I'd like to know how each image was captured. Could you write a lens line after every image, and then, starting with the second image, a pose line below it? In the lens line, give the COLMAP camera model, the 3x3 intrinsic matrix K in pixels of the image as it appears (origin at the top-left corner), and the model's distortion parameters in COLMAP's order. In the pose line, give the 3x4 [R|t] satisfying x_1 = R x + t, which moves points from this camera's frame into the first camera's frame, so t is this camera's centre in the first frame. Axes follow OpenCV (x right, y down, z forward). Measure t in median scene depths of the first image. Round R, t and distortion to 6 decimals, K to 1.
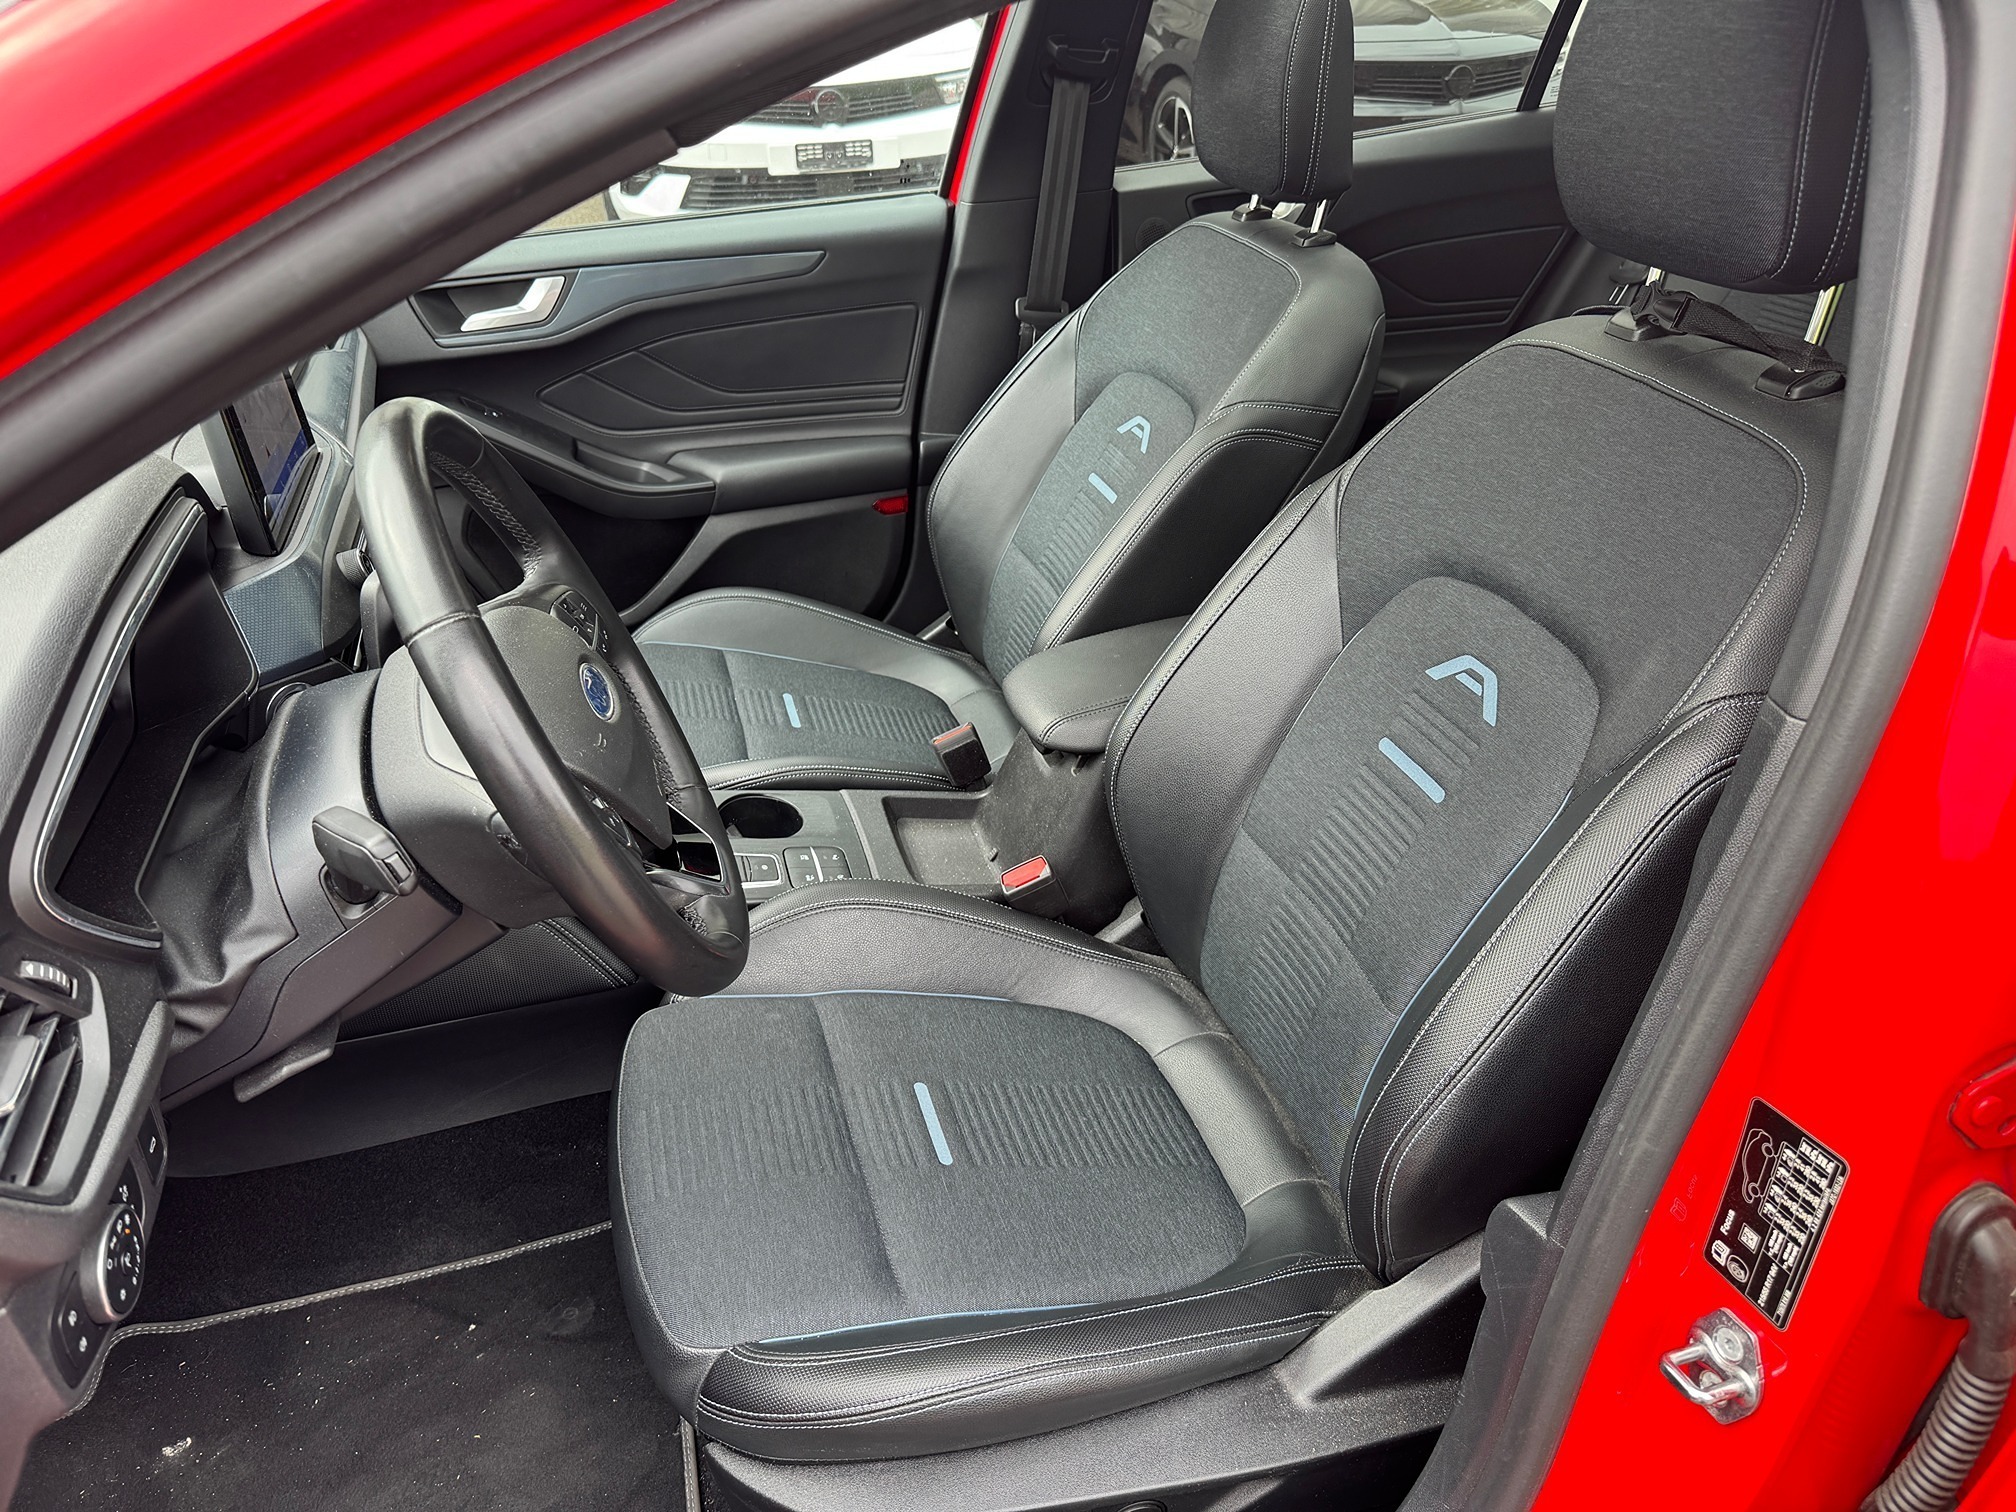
lens RADIAL K [[1429.7, 0, 1008.0], [0, 1429.7, 756.0], [0, 0, 1]] dist [-0.003311, -0.005038]
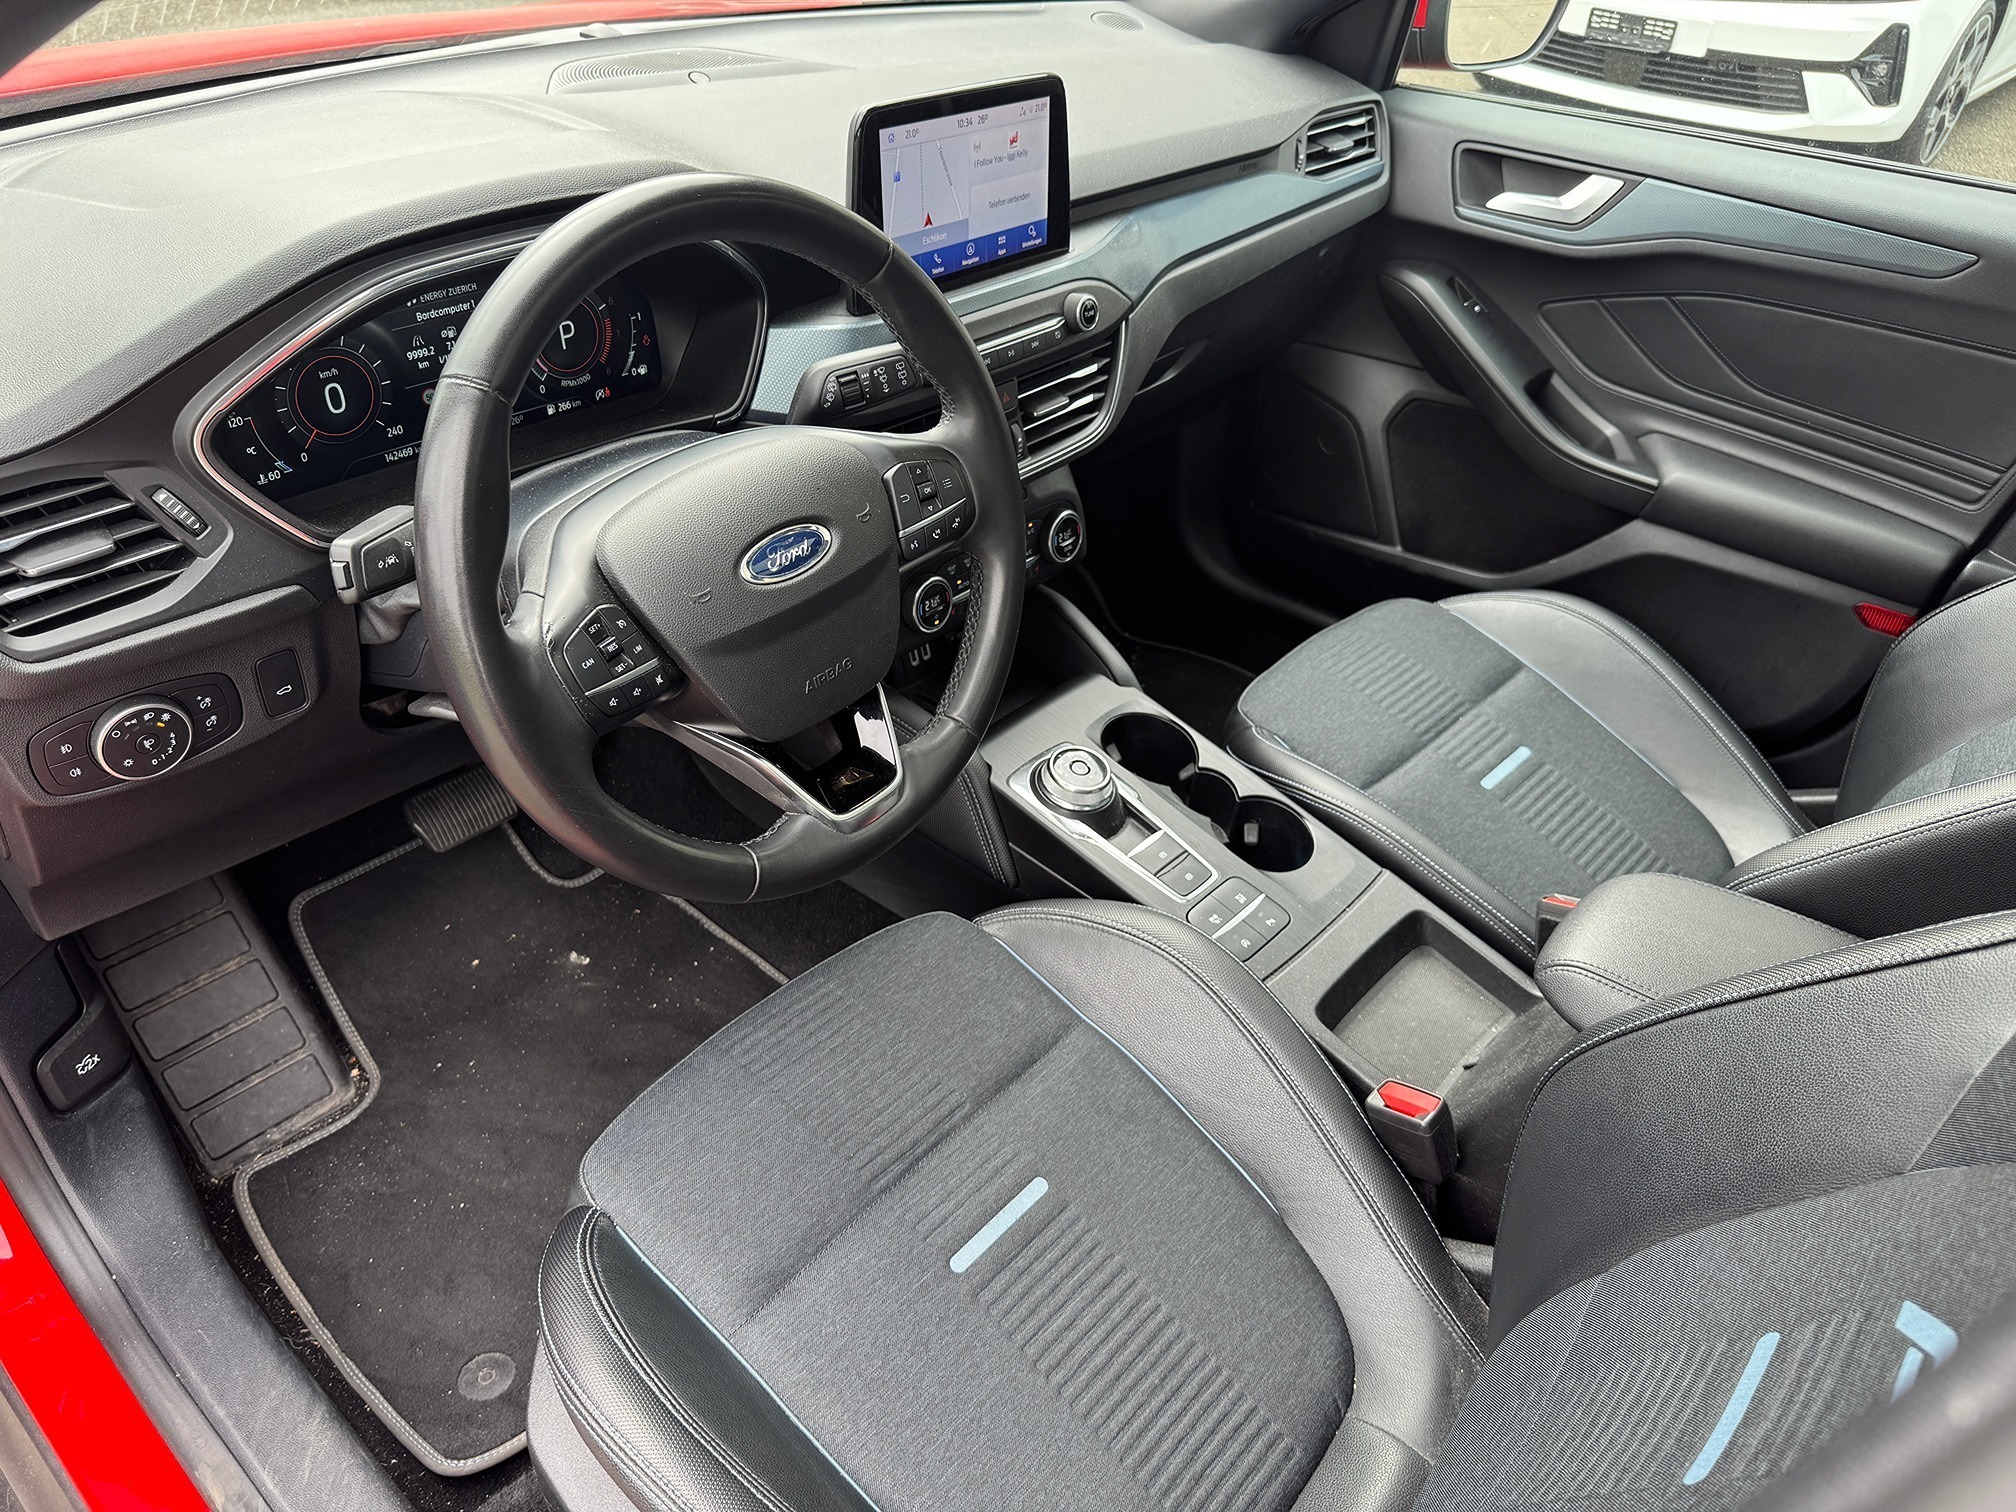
lens RADIAL K [[1408.6, 0, 1008.0], [0, 1408.6, 756.0], [0, 0, 1]] dist [-0.004606, -0.068317]
pose [[0.503825, 0.534165, -0.678843, 0.229759], [-0.473641, 0.828036, 0.300034, -0.136565], [0.722374, 0.170363, 0.670188, 0.268366]]
